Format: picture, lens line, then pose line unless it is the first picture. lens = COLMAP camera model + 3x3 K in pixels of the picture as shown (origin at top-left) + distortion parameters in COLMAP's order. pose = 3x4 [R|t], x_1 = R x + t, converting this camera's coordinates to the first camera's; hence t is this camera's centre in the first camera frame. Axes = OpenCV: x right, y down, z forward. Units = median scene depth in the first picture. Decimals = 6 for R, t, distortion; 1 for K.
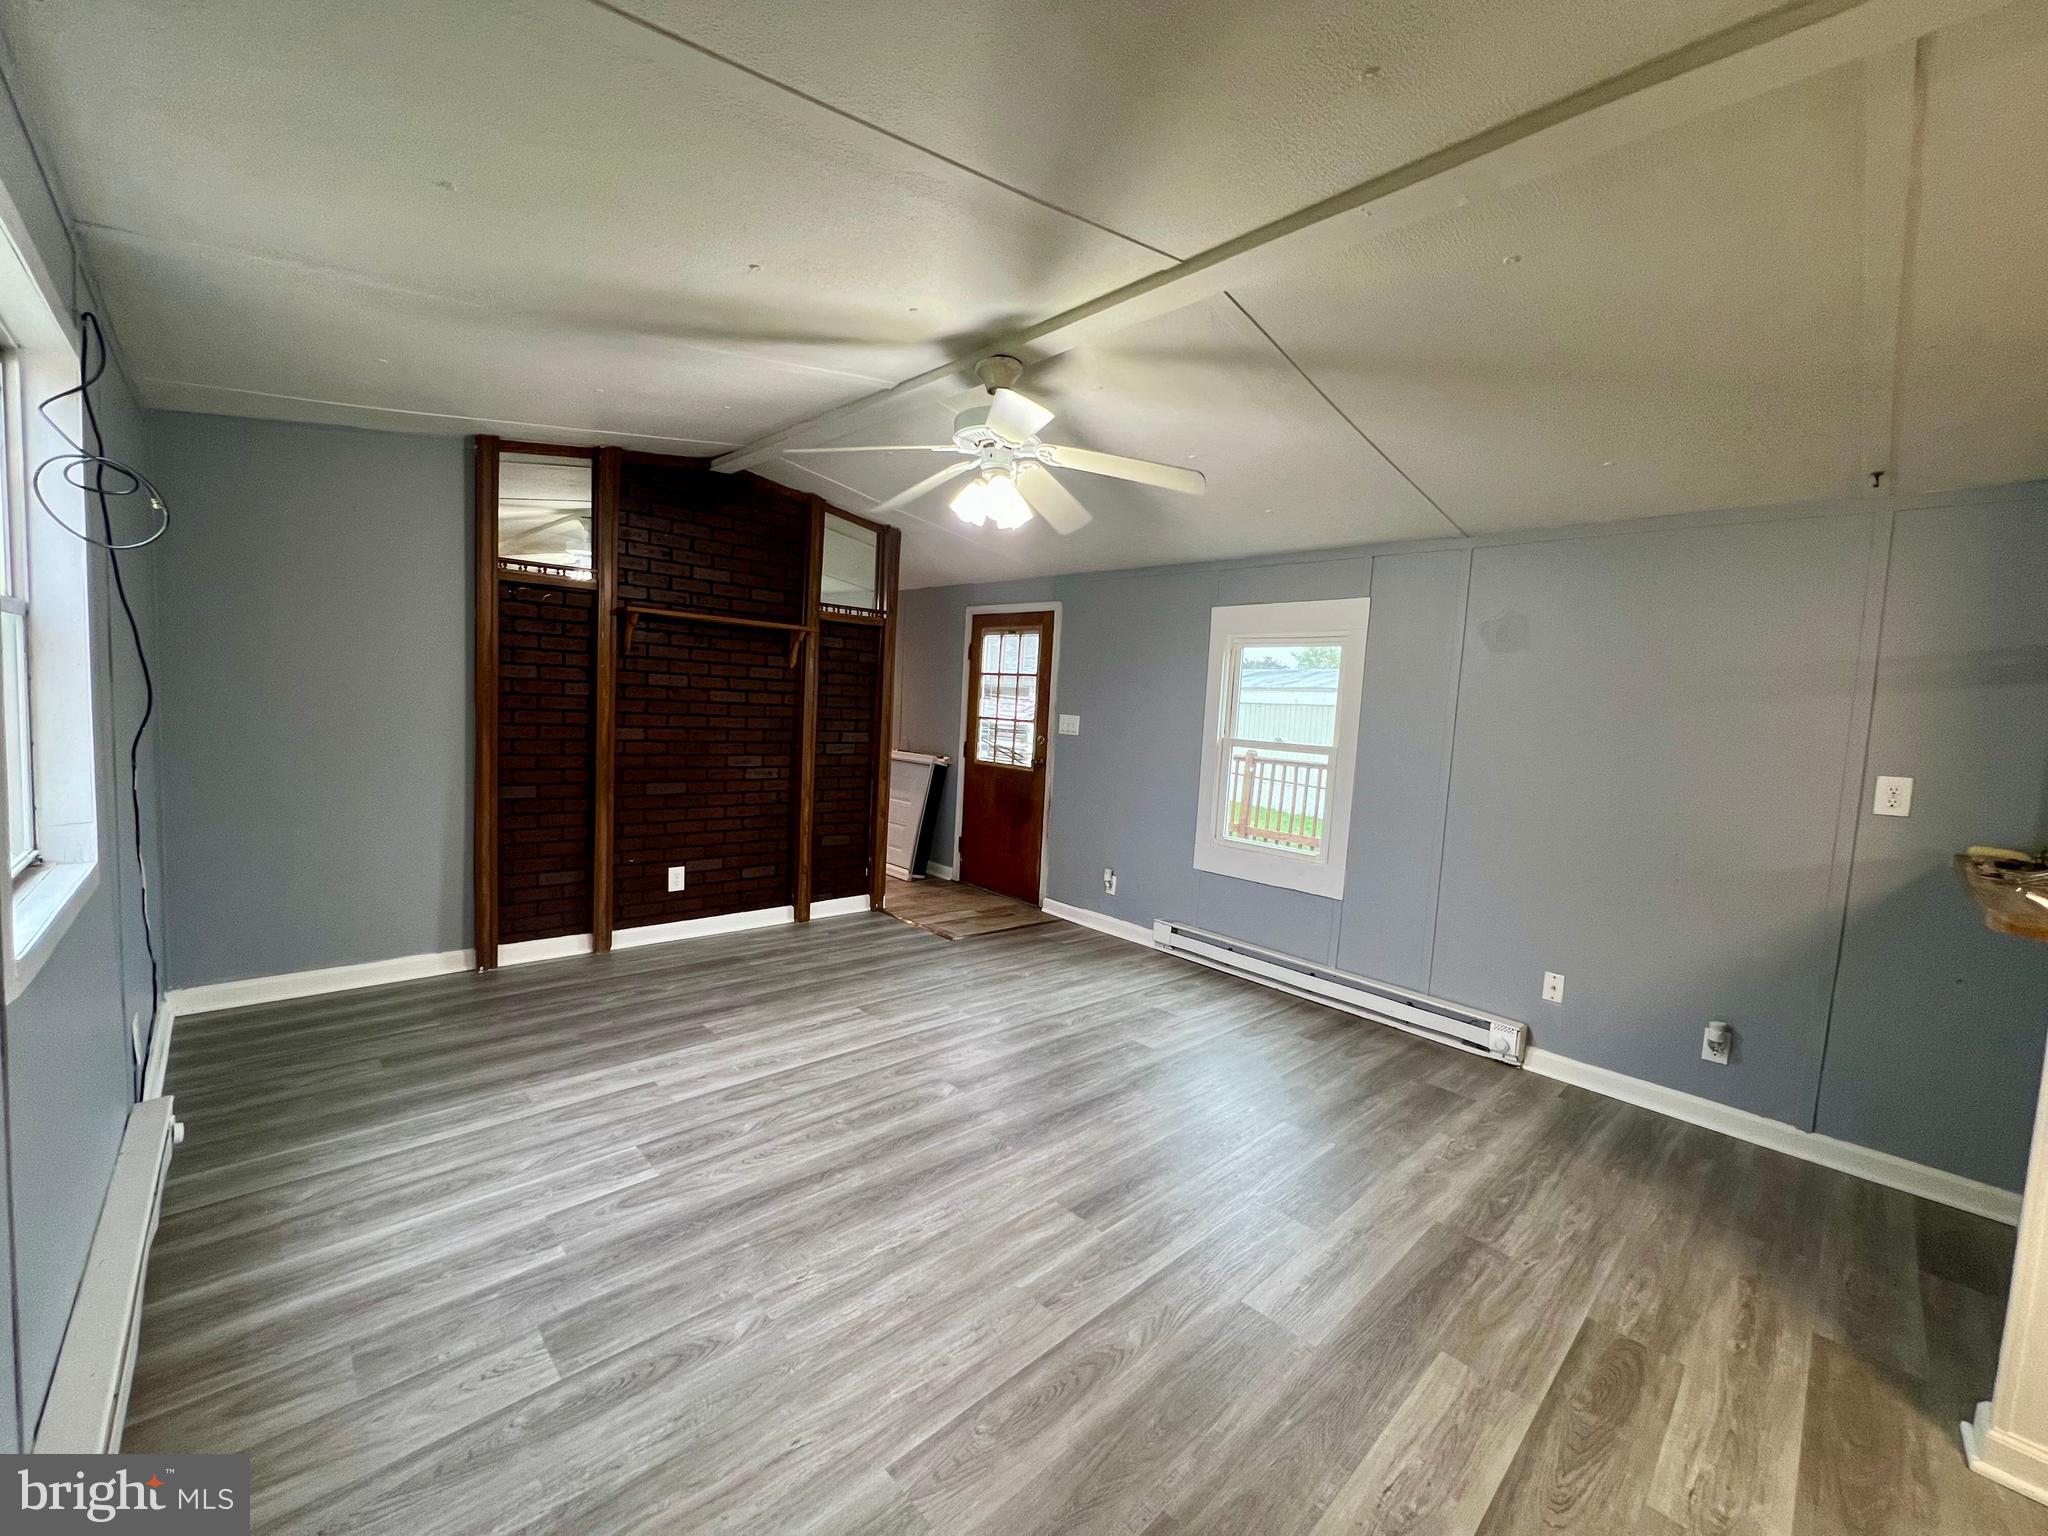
lens RADIAL K [[819.8, 0, 1019.9], [0, 819.8, 763.7], [0, 0, 1]] dist [-0.002124, 0.000020]
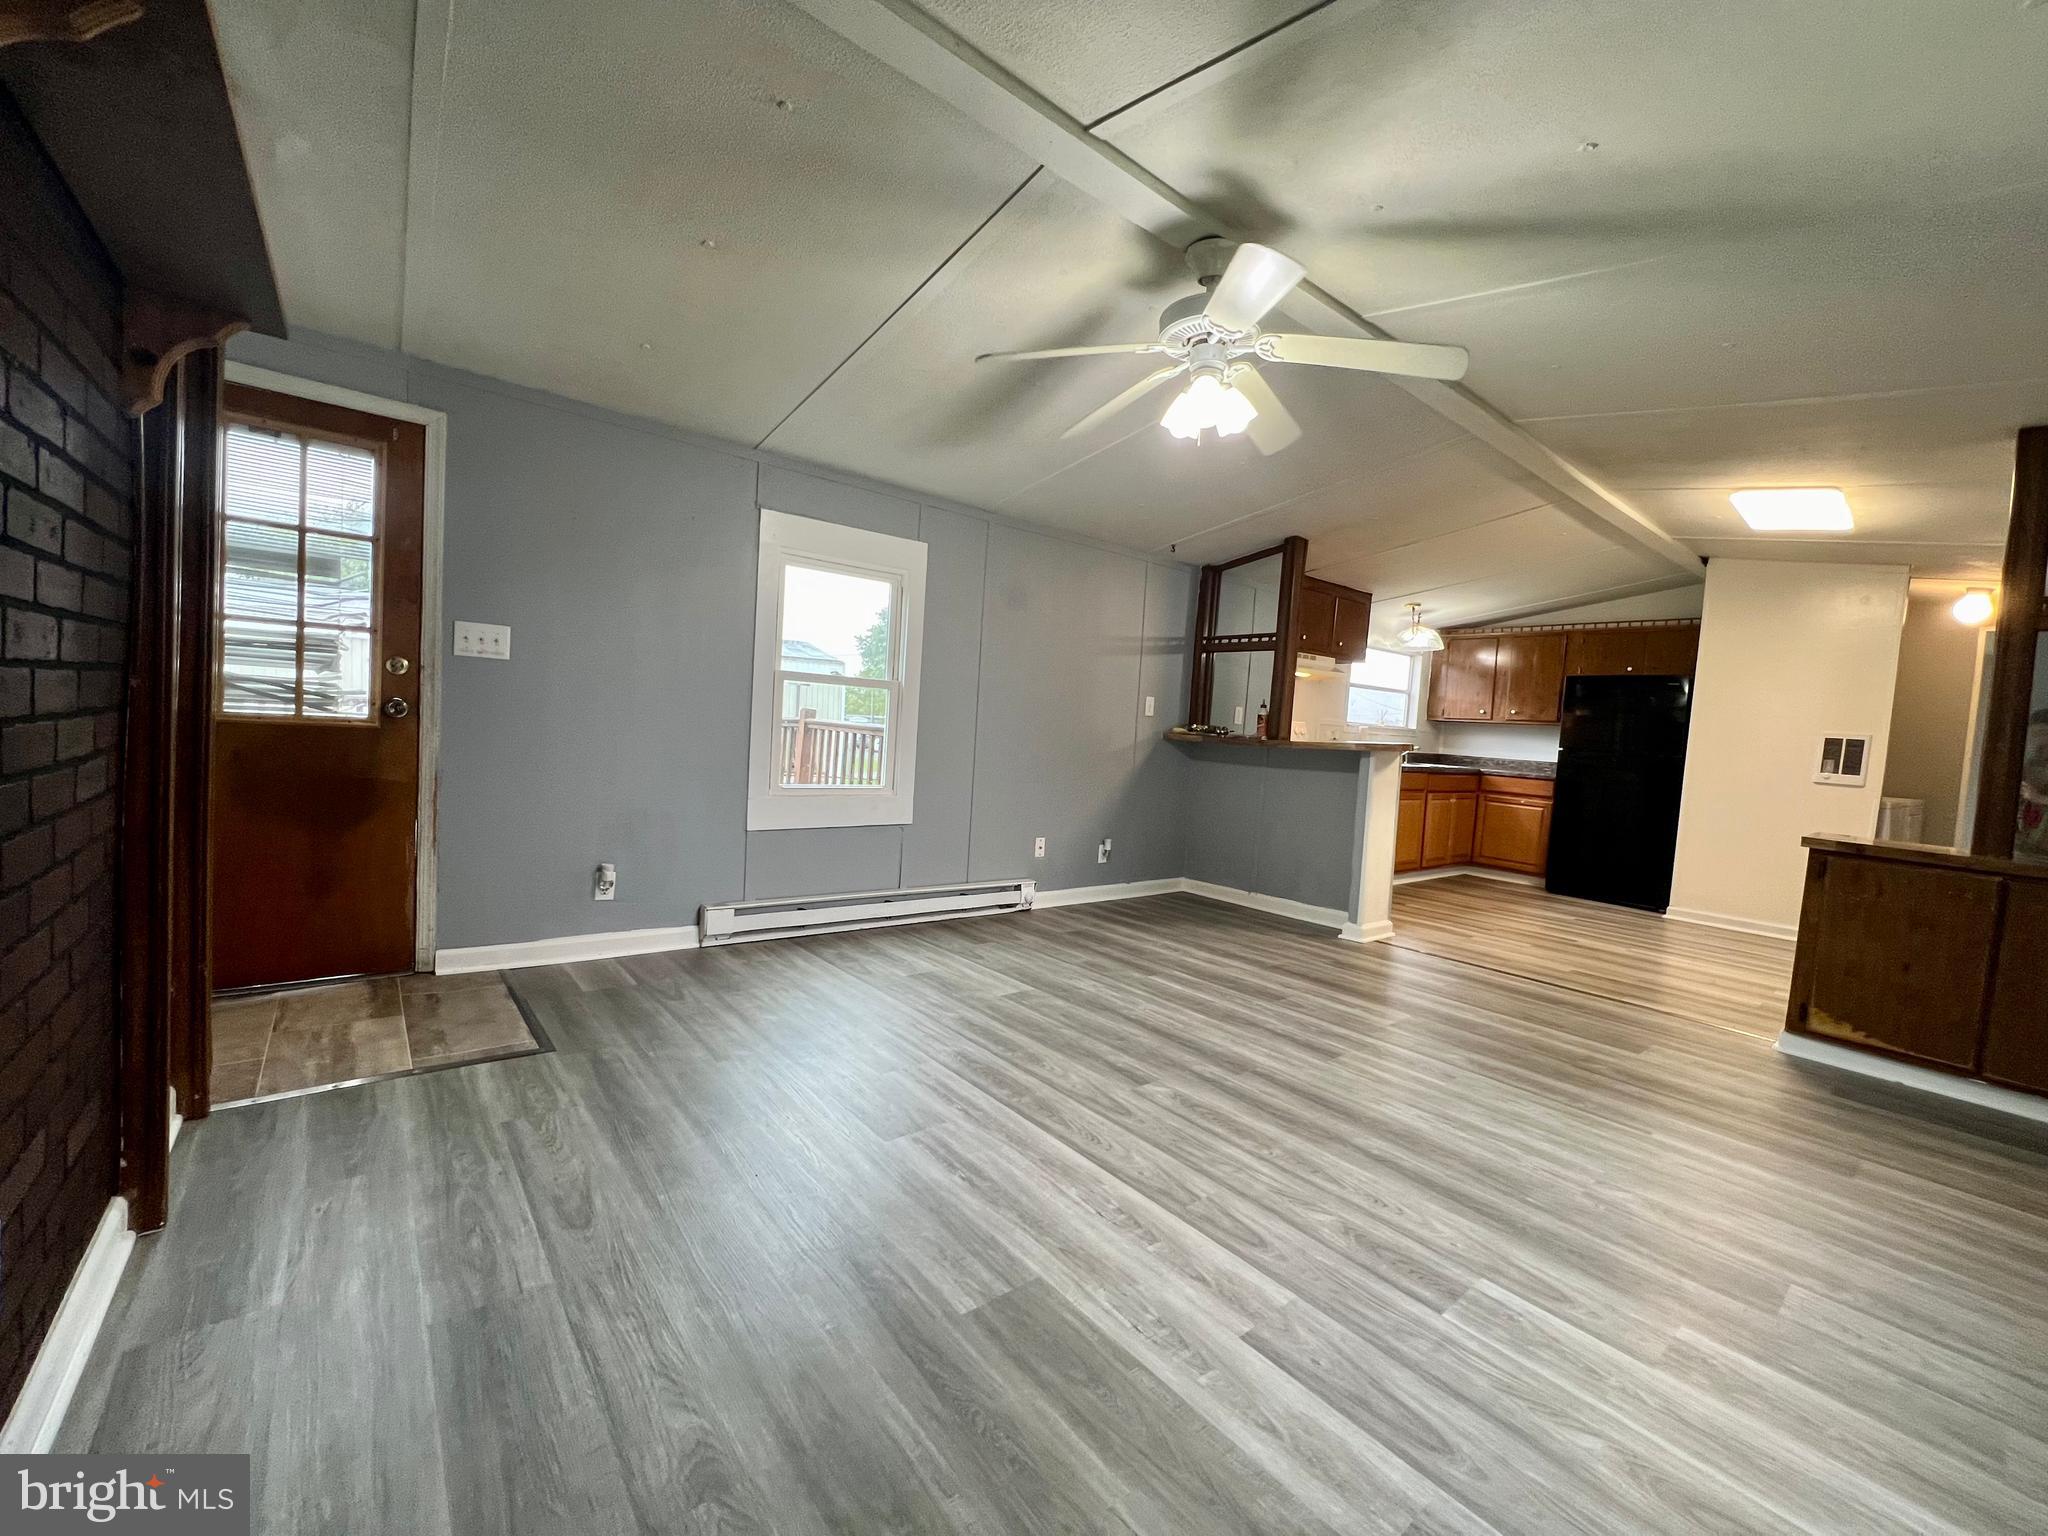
lens RADIAL K [[812.3, 0, 1024.0], [0, 812.3, 768.0], [0, 0, 1]] dist [-0.004946, -0.000399]
pose [[0.080138, -0.105784, 0.991155, -0.754480], [0.016321, 0.994359, 0.104807, -0.018902], [-0.996650, 0.007778, 0.081412, 0.892155]]
